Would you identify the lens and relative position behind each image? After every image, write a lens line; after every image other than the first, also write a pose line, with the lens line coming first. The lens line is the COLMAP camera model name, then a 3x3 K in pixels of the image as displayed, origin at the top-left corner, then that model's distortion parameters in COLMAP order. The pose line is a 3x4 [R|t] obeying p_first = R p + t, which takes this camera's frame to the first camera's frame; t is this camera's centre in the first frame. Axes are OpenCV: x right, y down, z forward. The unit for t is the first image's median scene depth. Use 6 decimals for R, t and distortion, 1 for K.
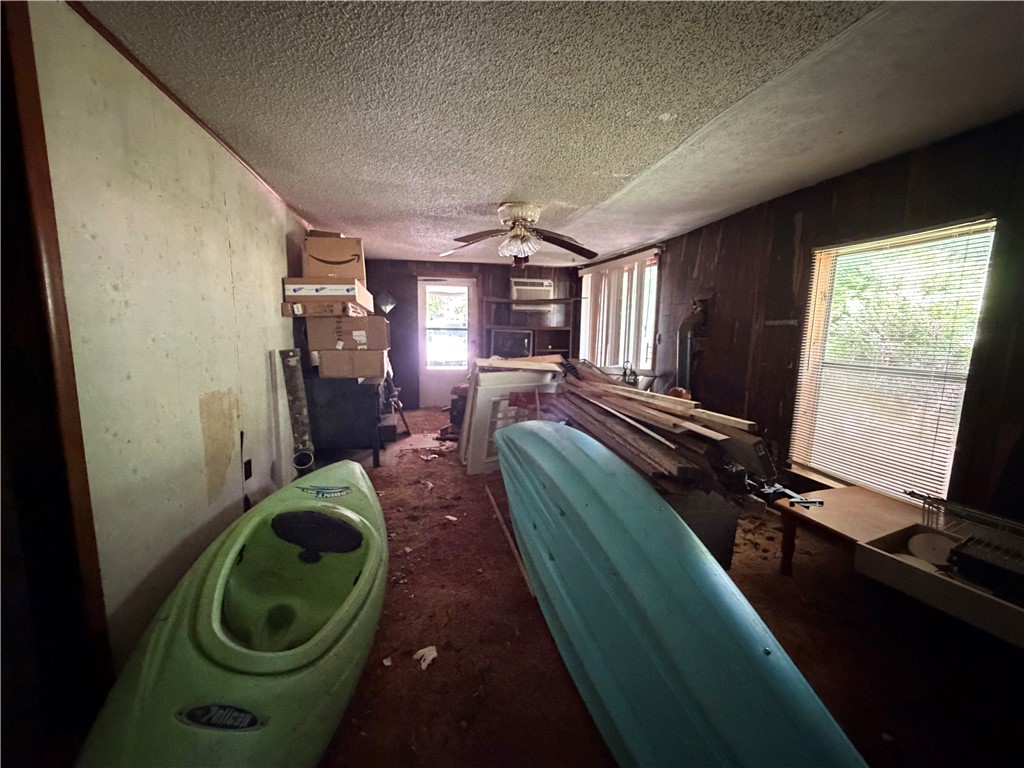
lens RADIAL K [[408.4, 0, 512.6], [0, 408.4, 385.4], [0, 0, 1]] dist [-0.002024, 0.000800]
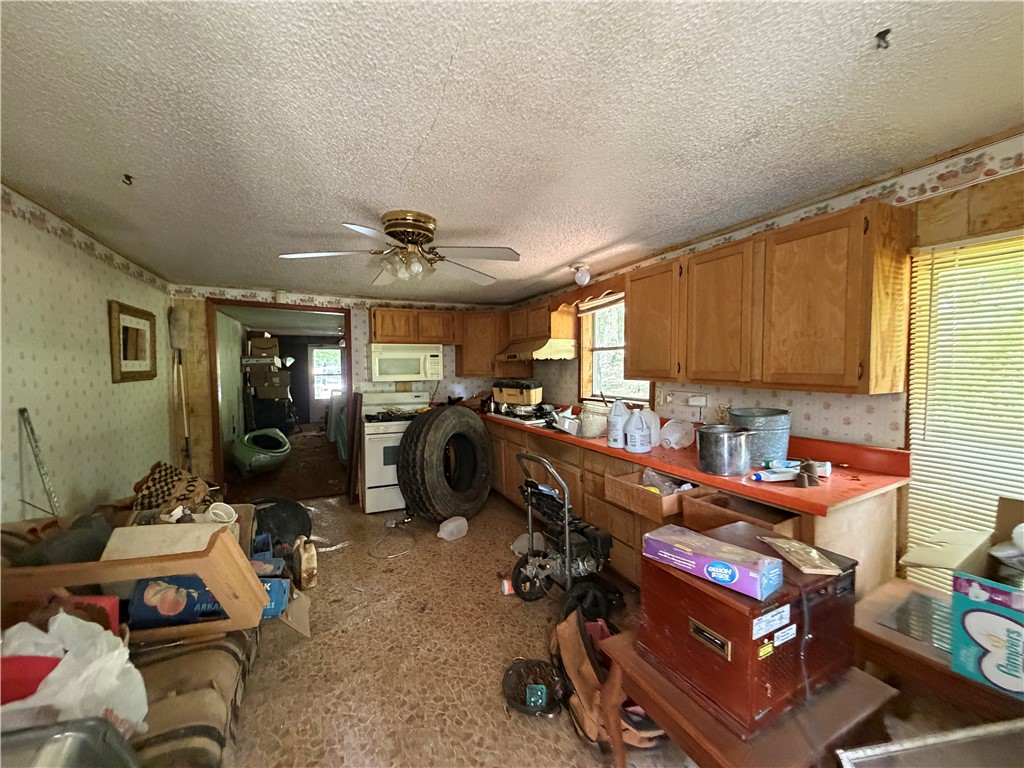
lens RADIAL K [[408.4, 0, 514.2], [0, 408.4, 383.8], [0, 0, 1]] dist [-0.002024, 0.000800]
pose [[0.977291, -0.030289, 0.209727, 0.398527], [0.052092, 0.993701, -0.099225, 0.175440], [-0.205401, 0.107897, 0.972712, -1.329897]]
